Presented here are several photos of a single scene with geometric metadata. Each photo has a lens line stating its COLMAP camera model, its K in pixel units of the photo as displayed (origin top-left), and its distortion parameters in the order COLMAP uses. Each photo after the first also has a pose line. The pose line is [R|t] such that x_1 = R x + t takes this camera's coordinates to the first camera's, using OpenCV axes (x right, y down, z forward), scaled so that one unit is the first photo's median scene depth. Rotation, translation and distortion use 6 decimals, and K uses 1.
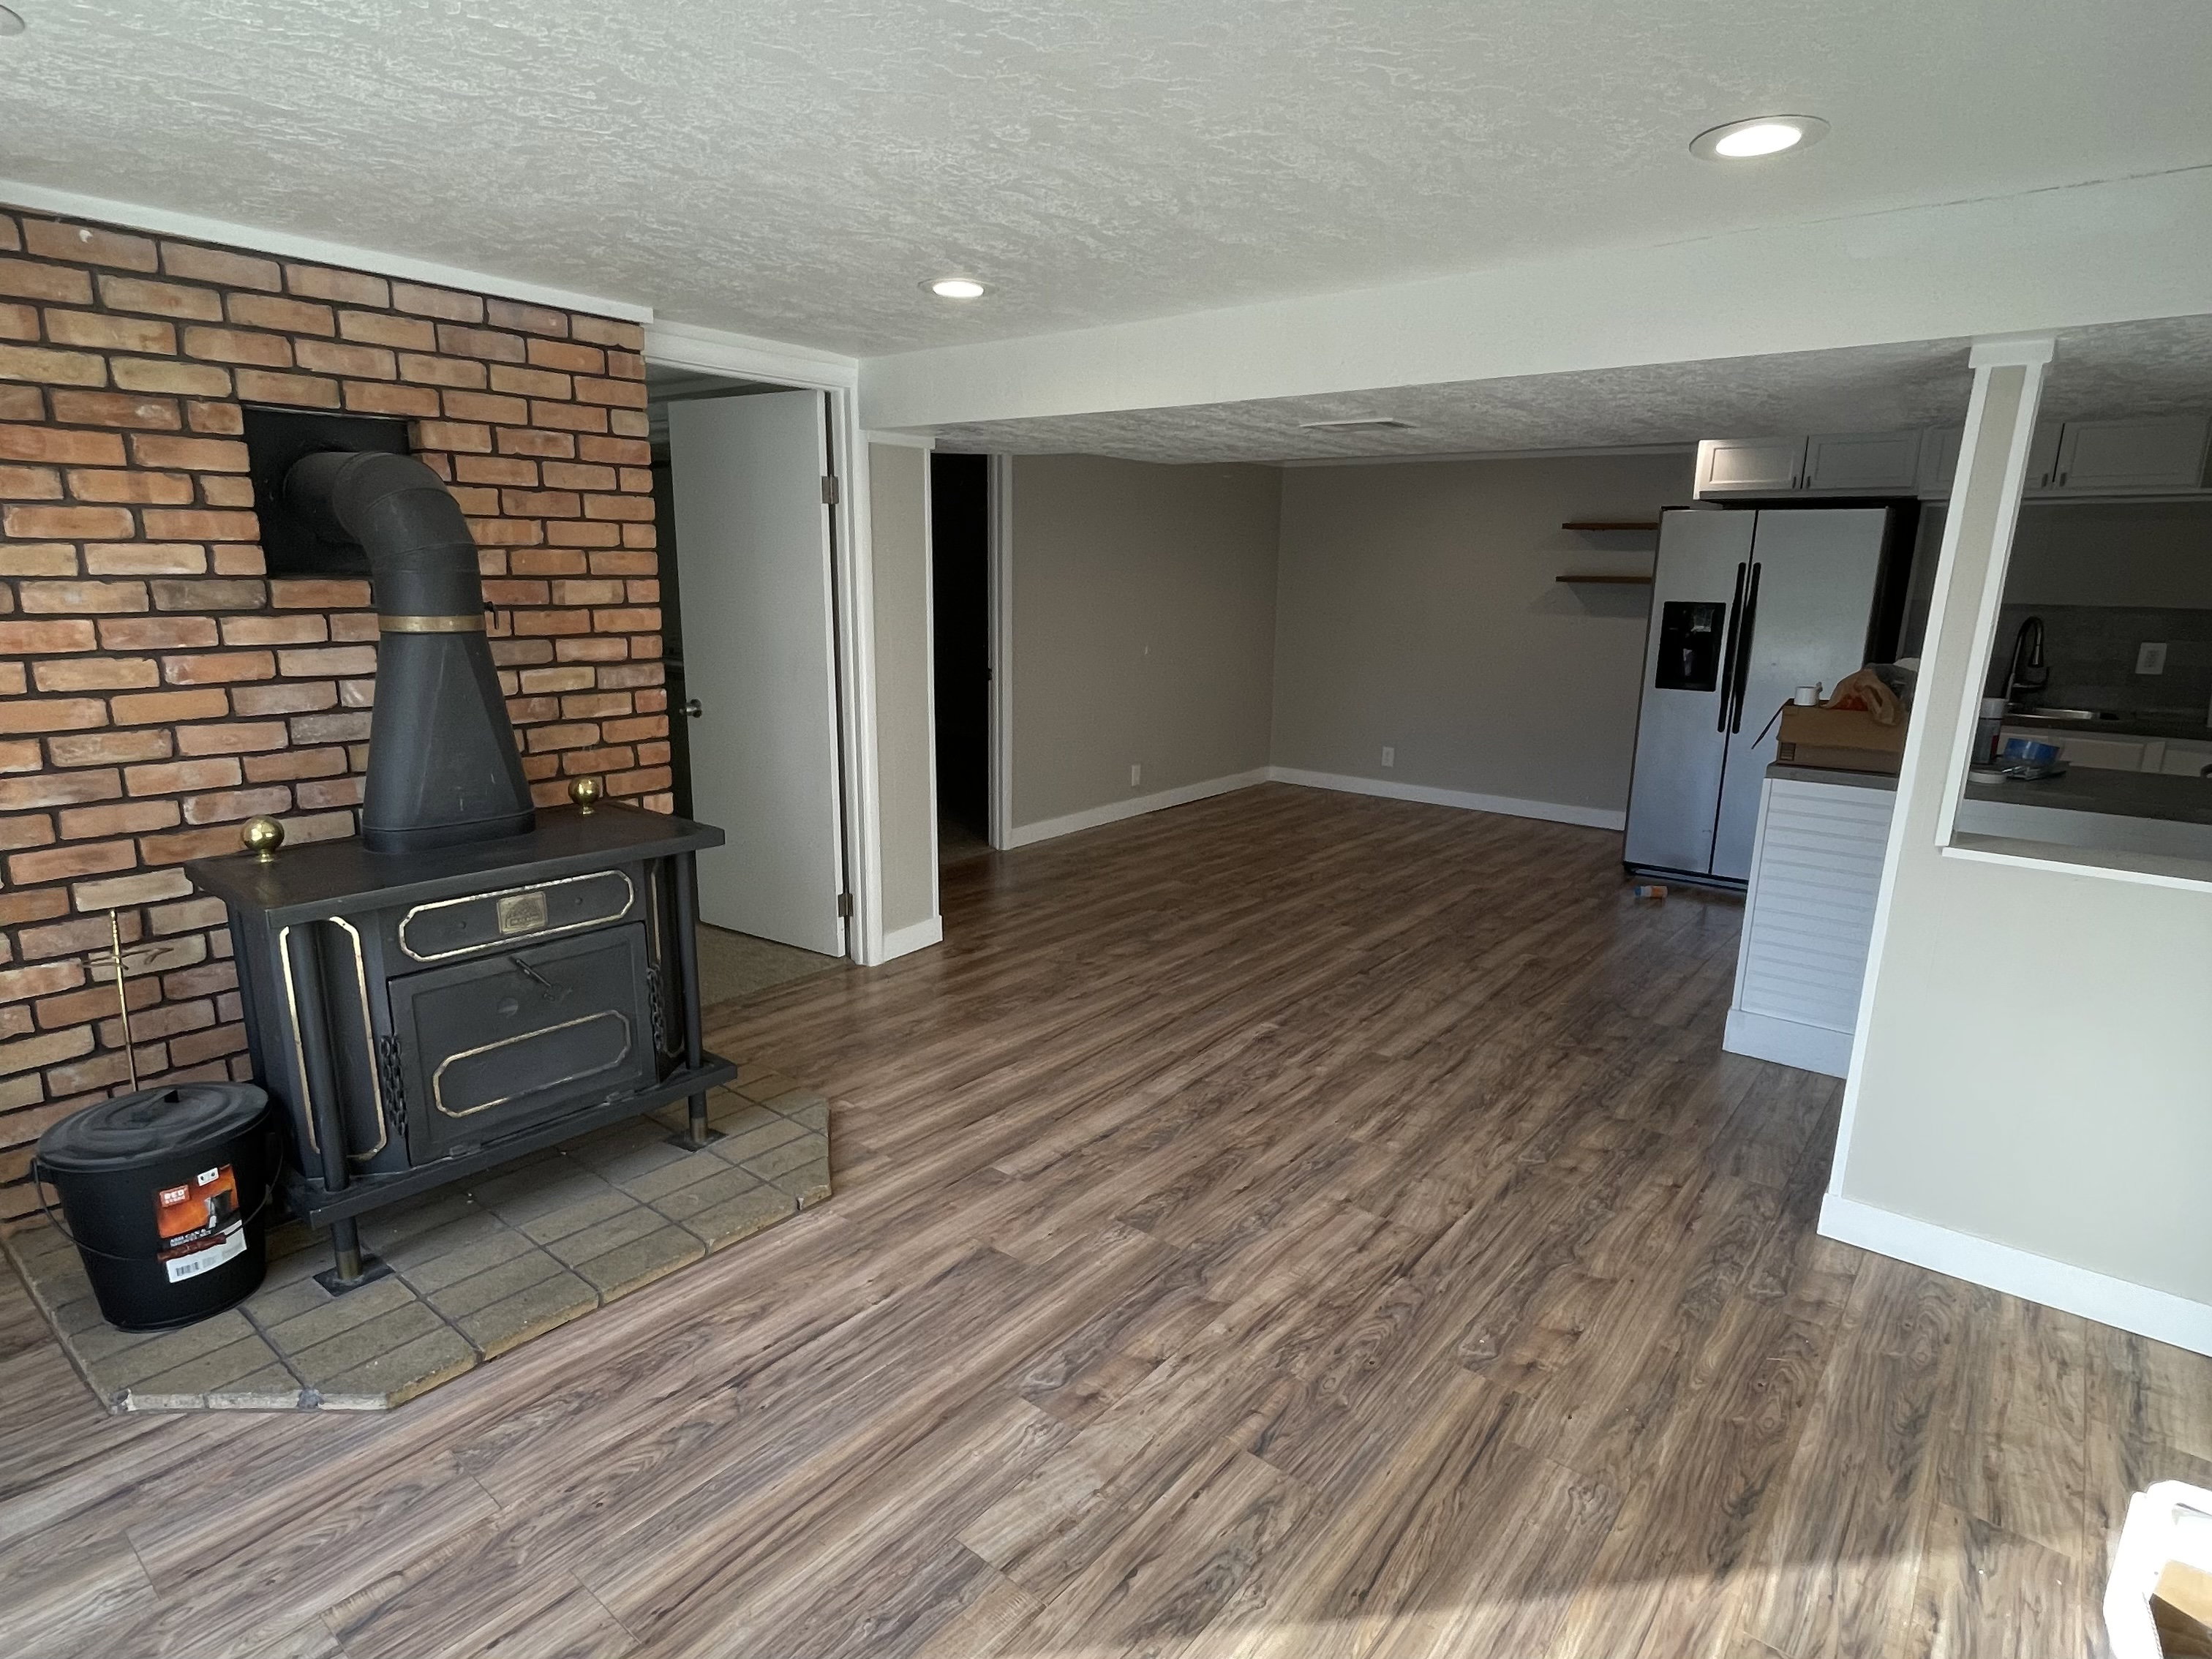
lens RADIAL K [[1183.6, 0, 1104.7], [0, 1183.6, 827.7], [0, 0, 1]] dist [0.002729, 0.001518]
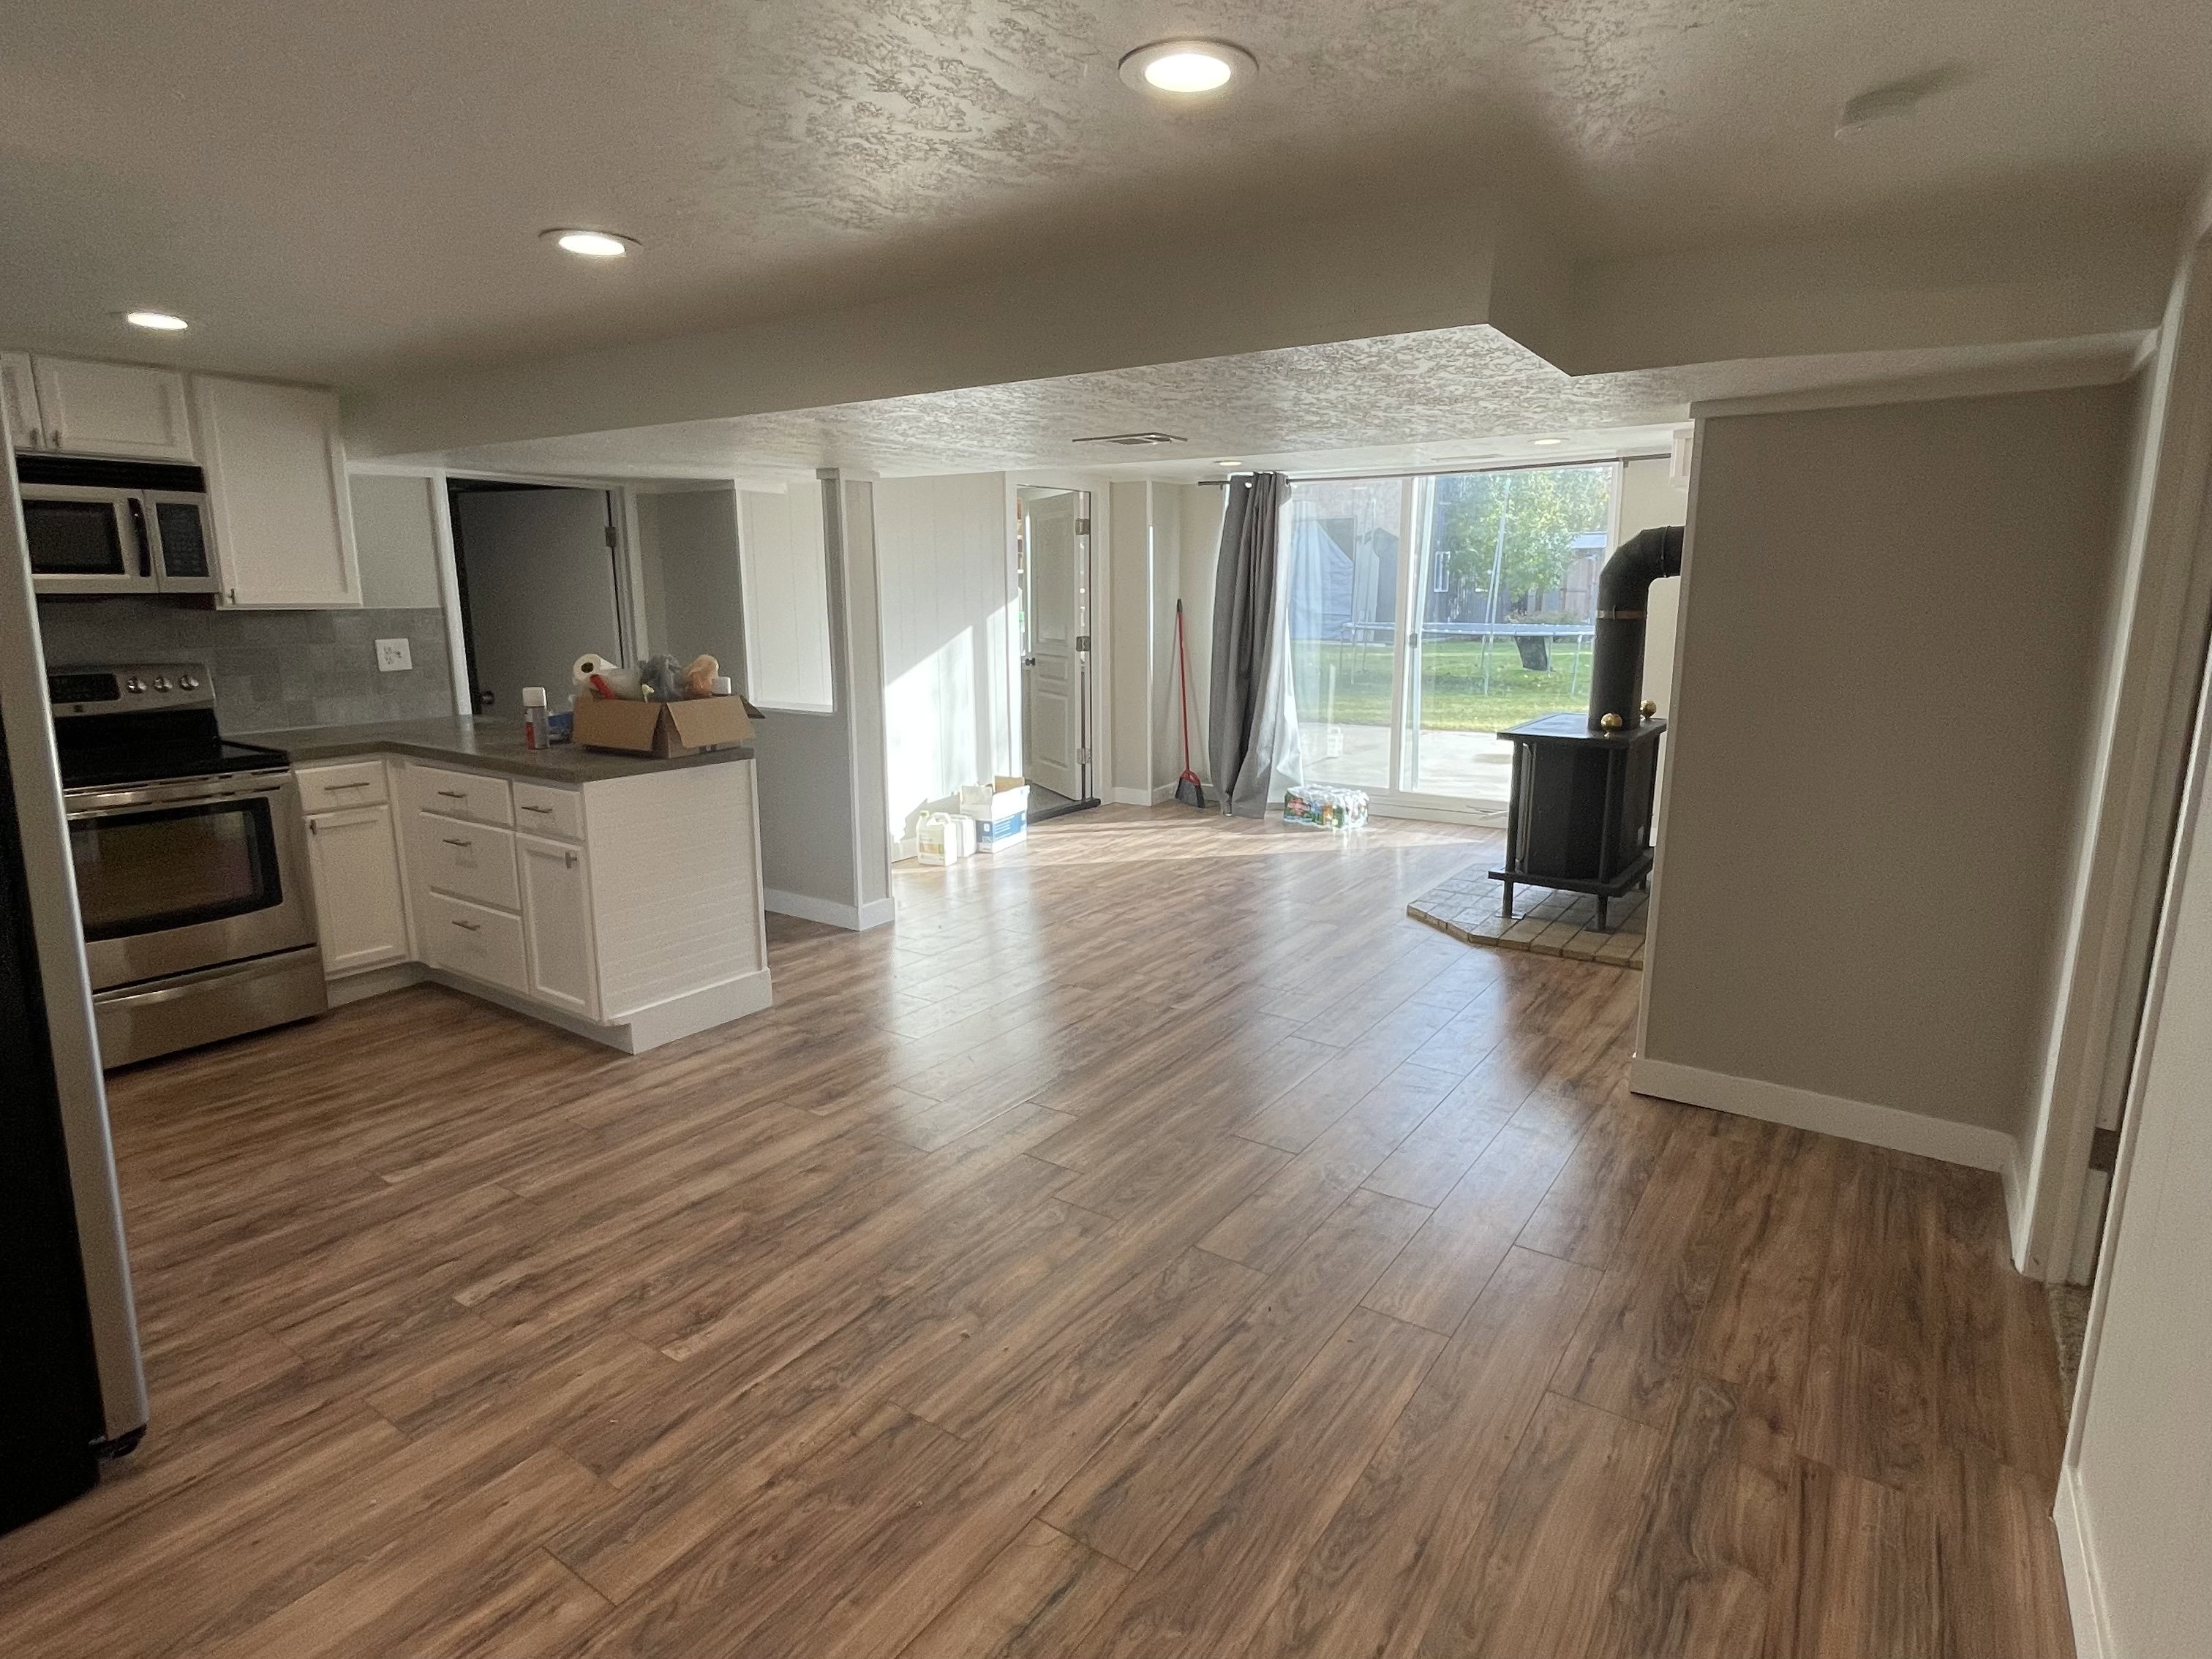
lens RADIAL K [[1183.6, 0, 1106.6], [0, 1183.6, 828.0], [0, 0, 1]] dist [0.002729, 0.001518]
pose [[-0.996522, 0.001528, -0.083315, 0.301614], [-0.032438, 0.913854, 0.404745, -0.416281], [0.076756, 0.406040, -0.910626, 1.947448]]
